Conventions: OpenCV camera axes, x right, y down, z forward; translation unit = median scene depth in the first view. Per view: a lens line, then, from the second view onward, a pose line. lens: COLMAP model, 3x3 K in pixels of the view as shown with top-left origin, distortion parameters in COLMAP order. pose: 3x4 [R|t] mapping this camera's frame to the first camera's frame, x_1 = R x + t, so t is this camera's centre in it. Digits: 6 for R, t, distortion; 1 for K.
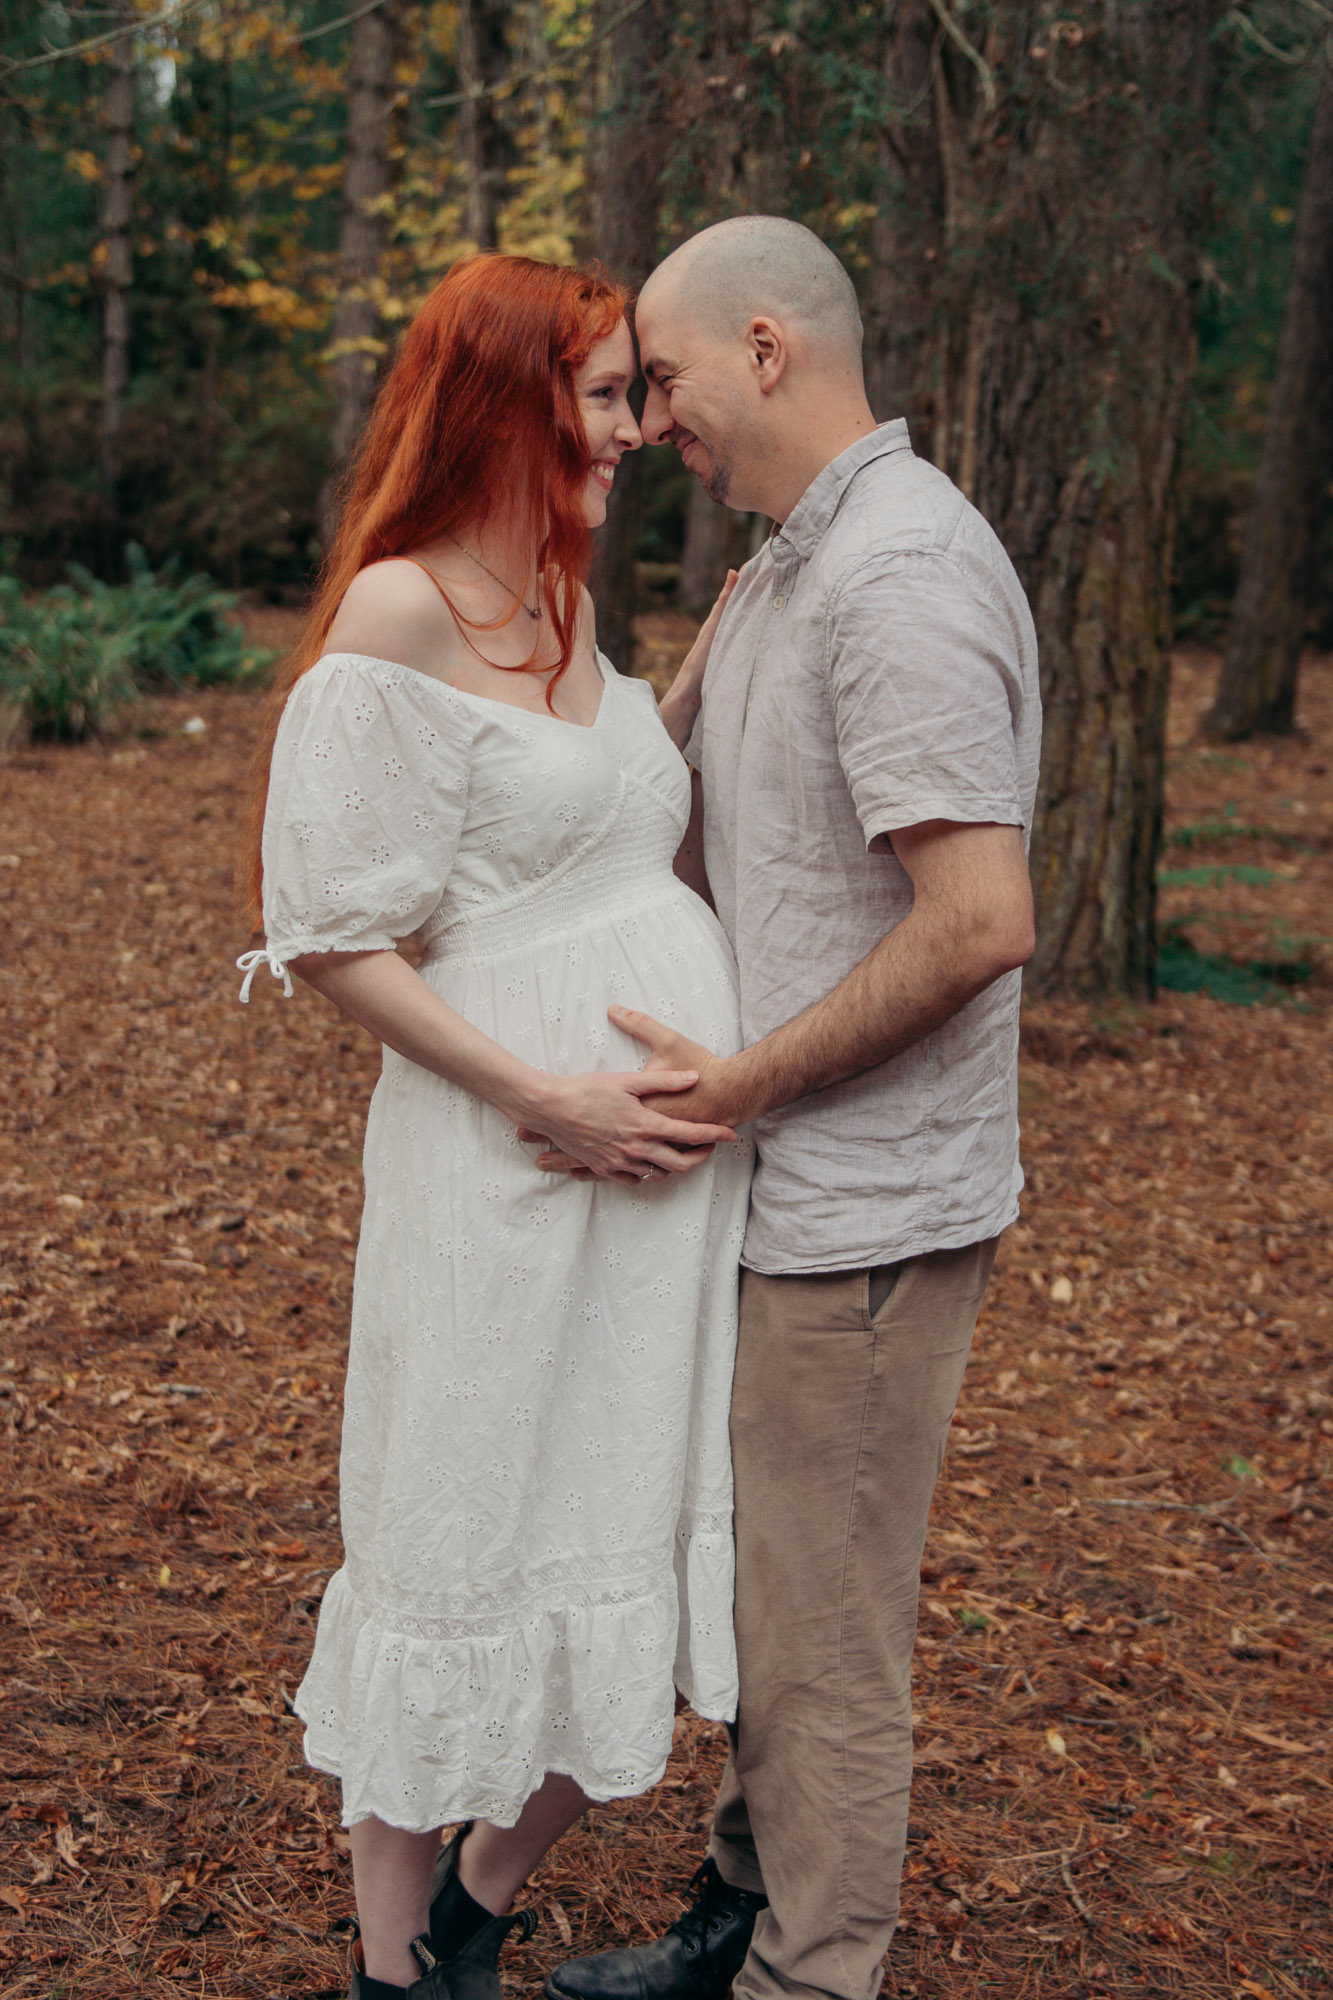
lens RADIAL K [[2907.5, 0, 673.9], [0, 2907.5, 1032.1], [0, 0, 1]] dist [0.021144, 0.000000]
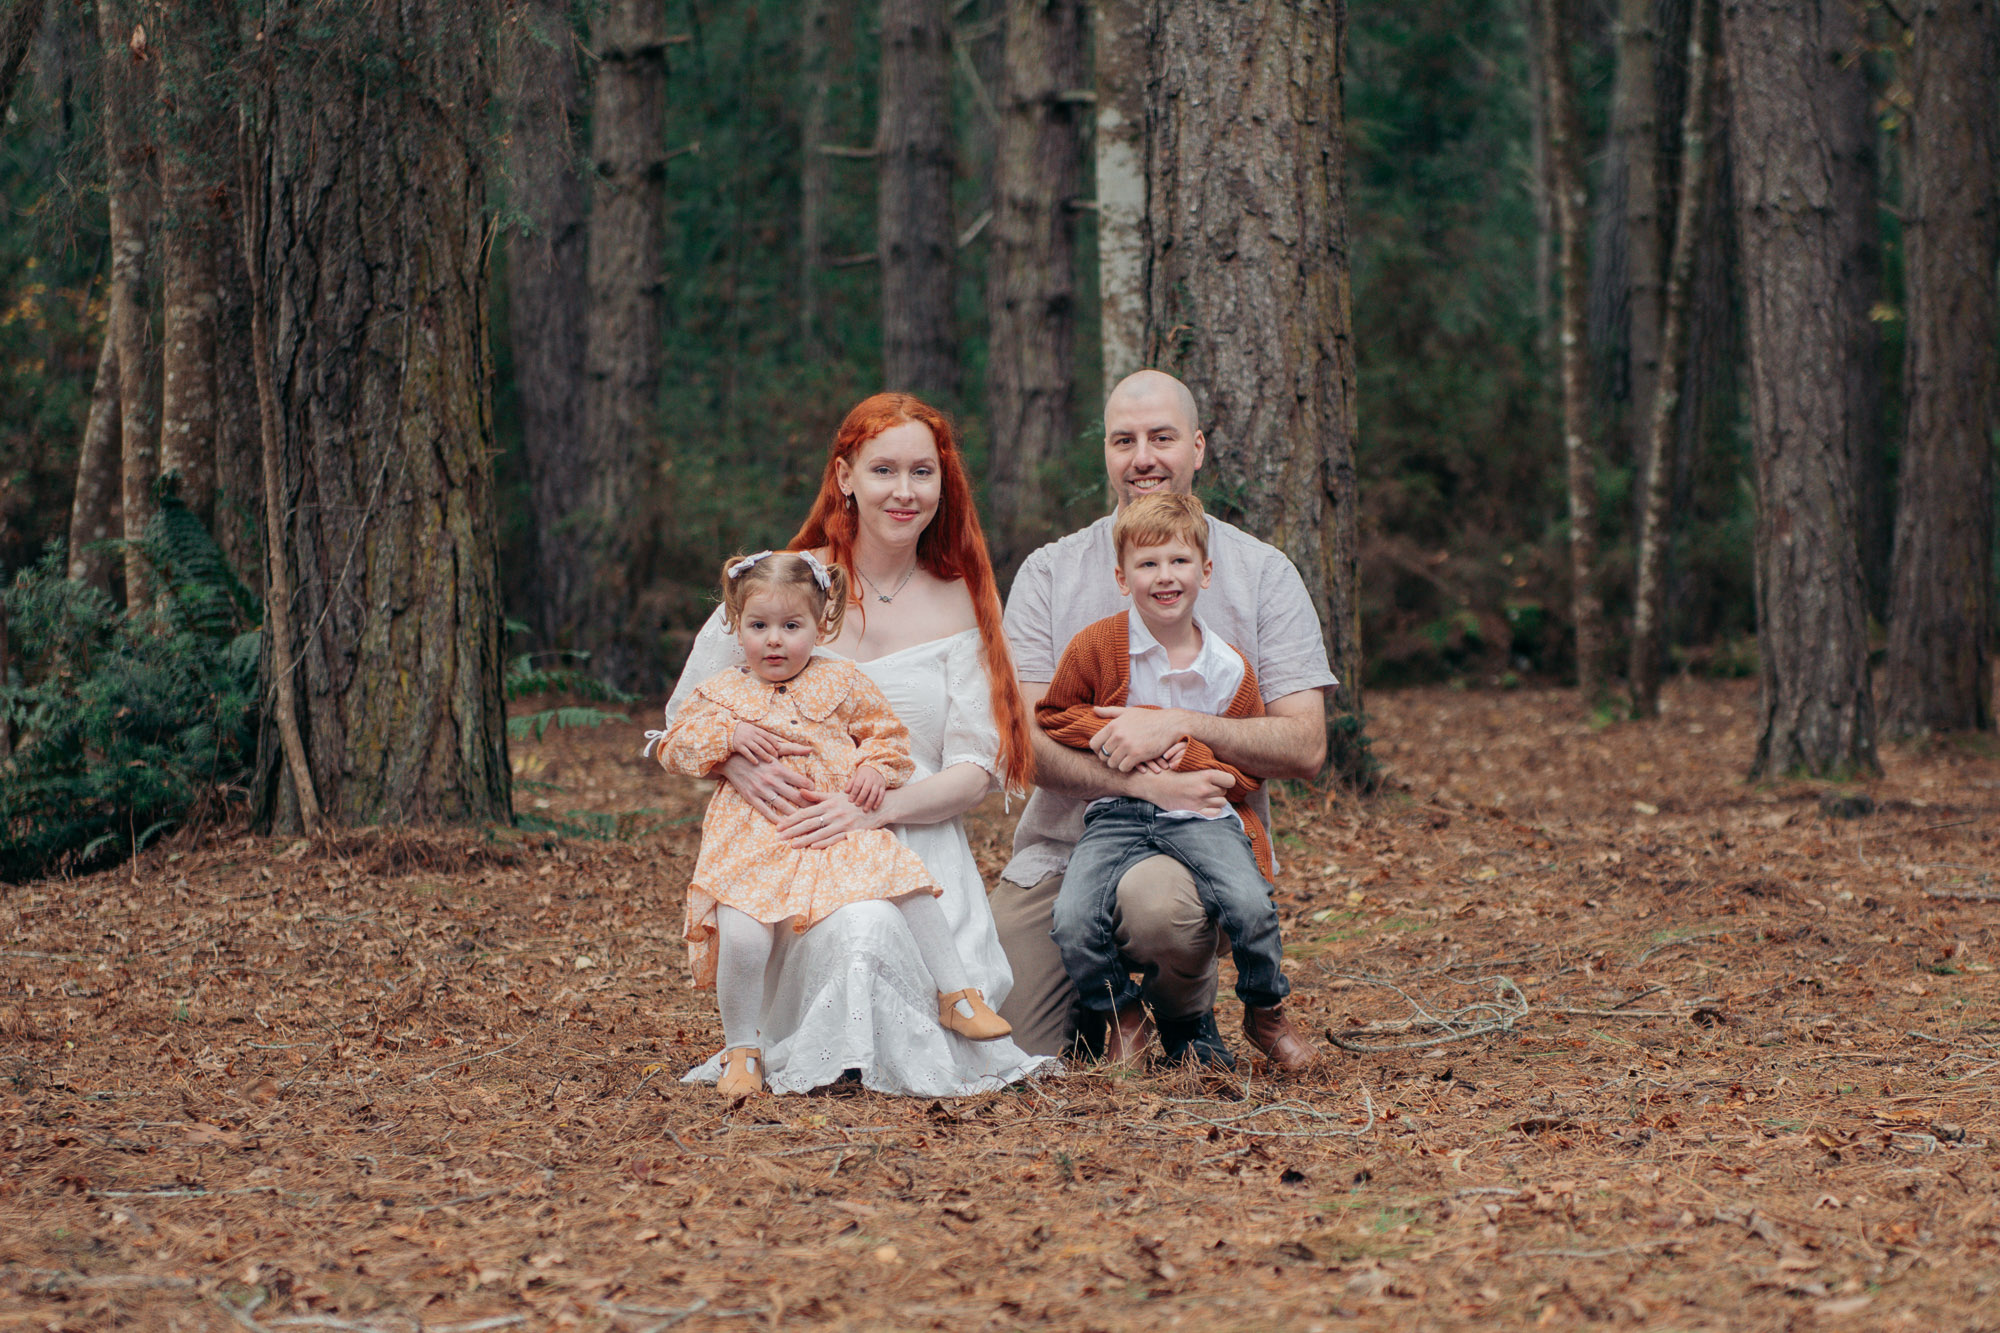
lens RADIAL K [[6005.2, 0, 1002.1], [0, 6005.2, 676.0], [0, 0, 1]] dist [0.146312, 0.000000]
pose [[0.934043, -0.076580, 0.348855, -0.551140], [0.130255, 0.982510, -0.133071, 0.338681], [-0.332563, 0.169734, 0.927681, -1.274515]]
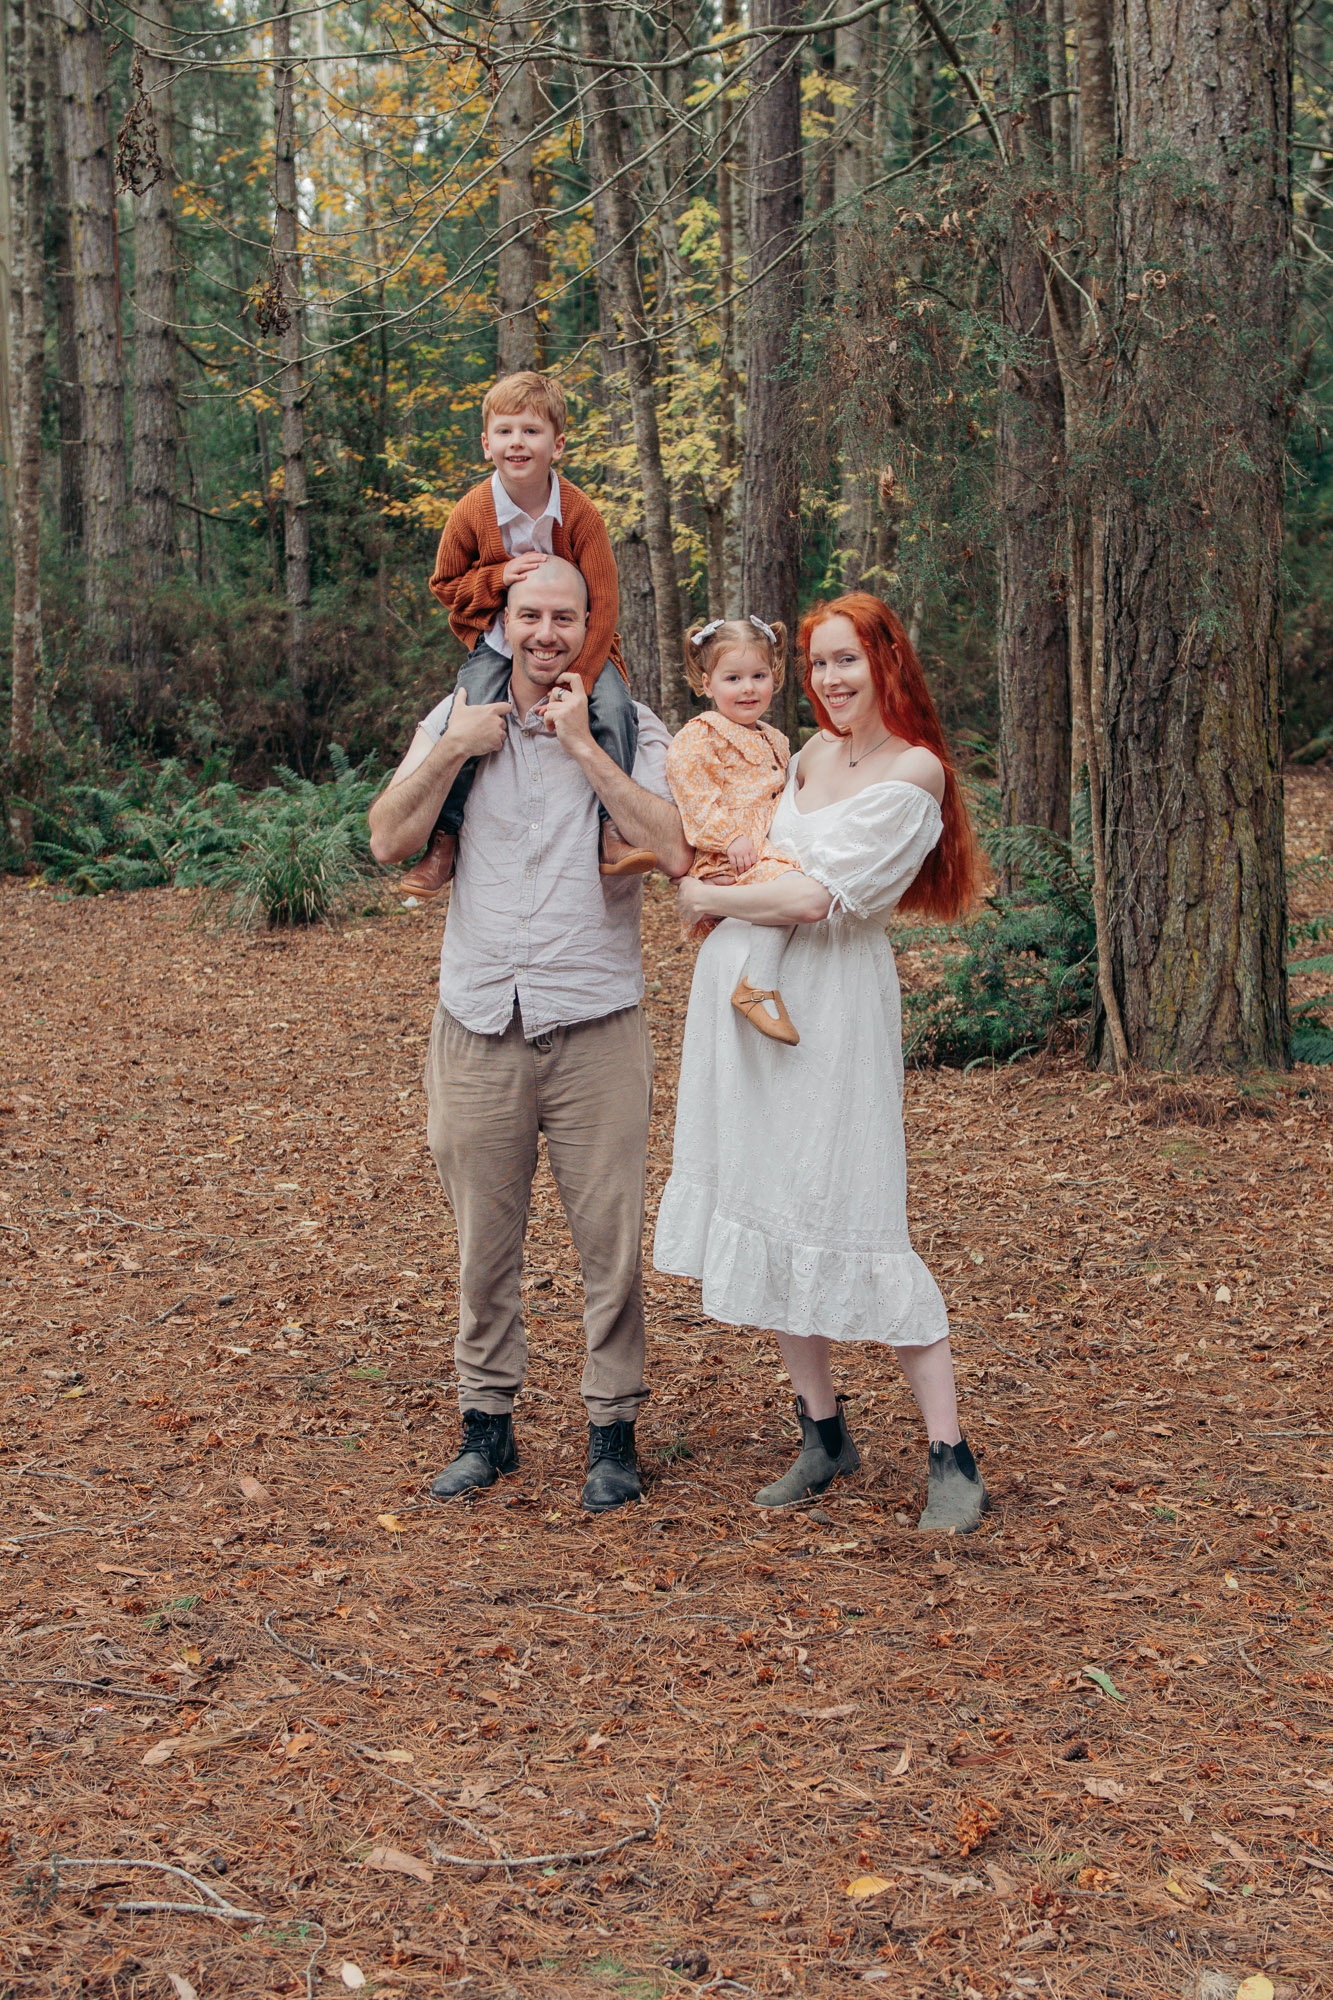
lens RADIAL K [[2907.5, 0, 762.4], [0, 2907.5, 949.9], [0, 0, 1]] dist [0.021144, 0.000000]
pose [[0.997797, -0.062447, -0.022396, -0.026244], [0.060437, 0.994852, -0.081344, 0.037311], [0.027360, 0.079811, 0.996434, -0.266843]]
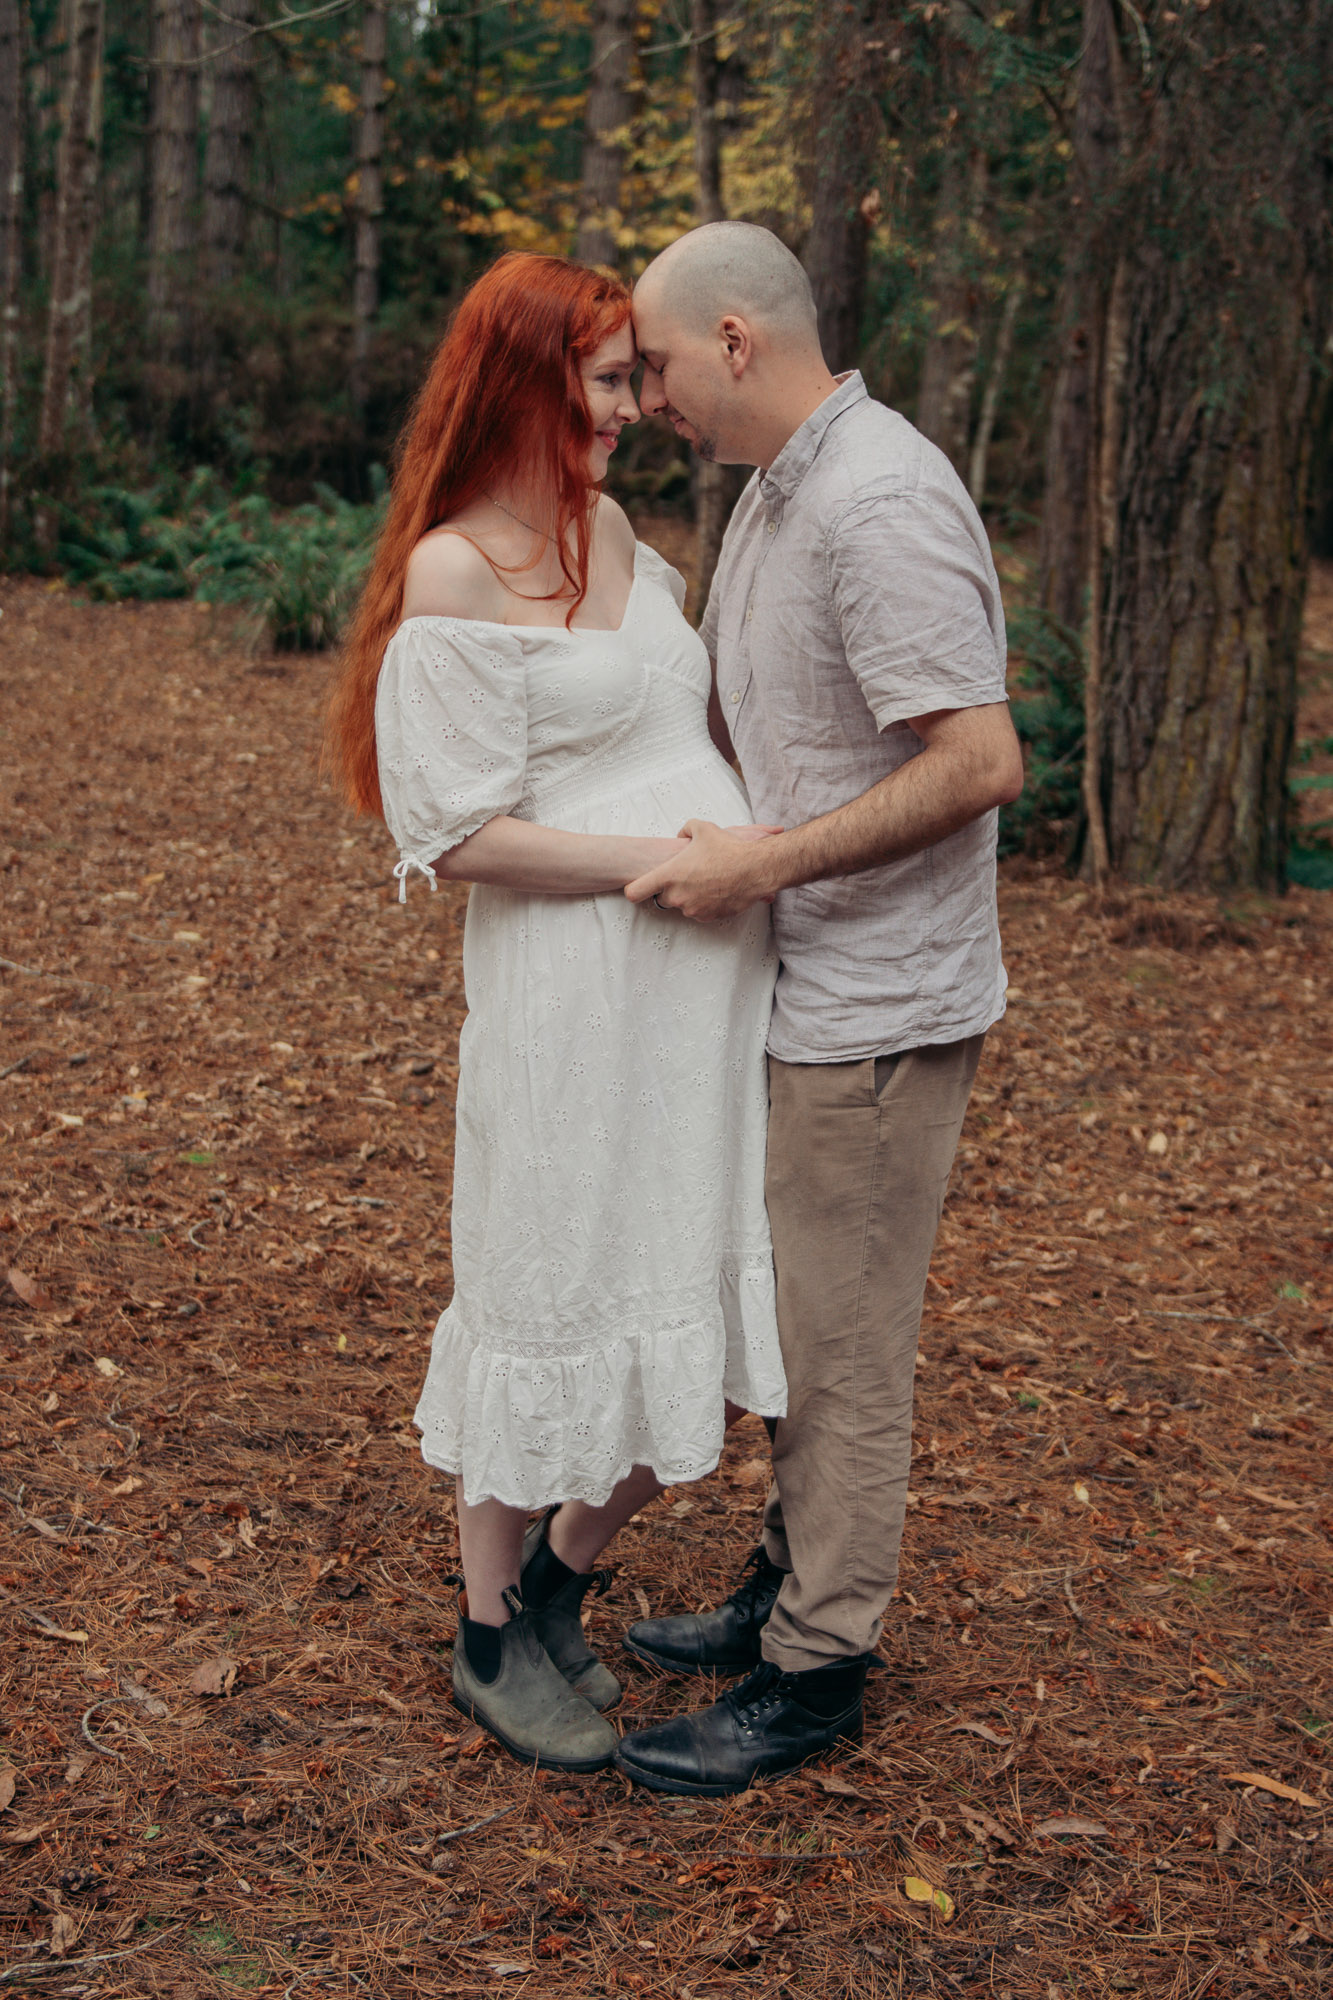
lens RADIAL K [[2846.2, 0, 671.0], [0, 2846.2, 1018.7], [0, 0, 1]] dist [0.018930, 0.000000]
pose [[0.996521, 0.020039, -0.080895, 0.040311], [-0.017960, 0.999492, 0.026339, 0.018156], [0.081382, -0.024795, 0.996375, -0.113346]]
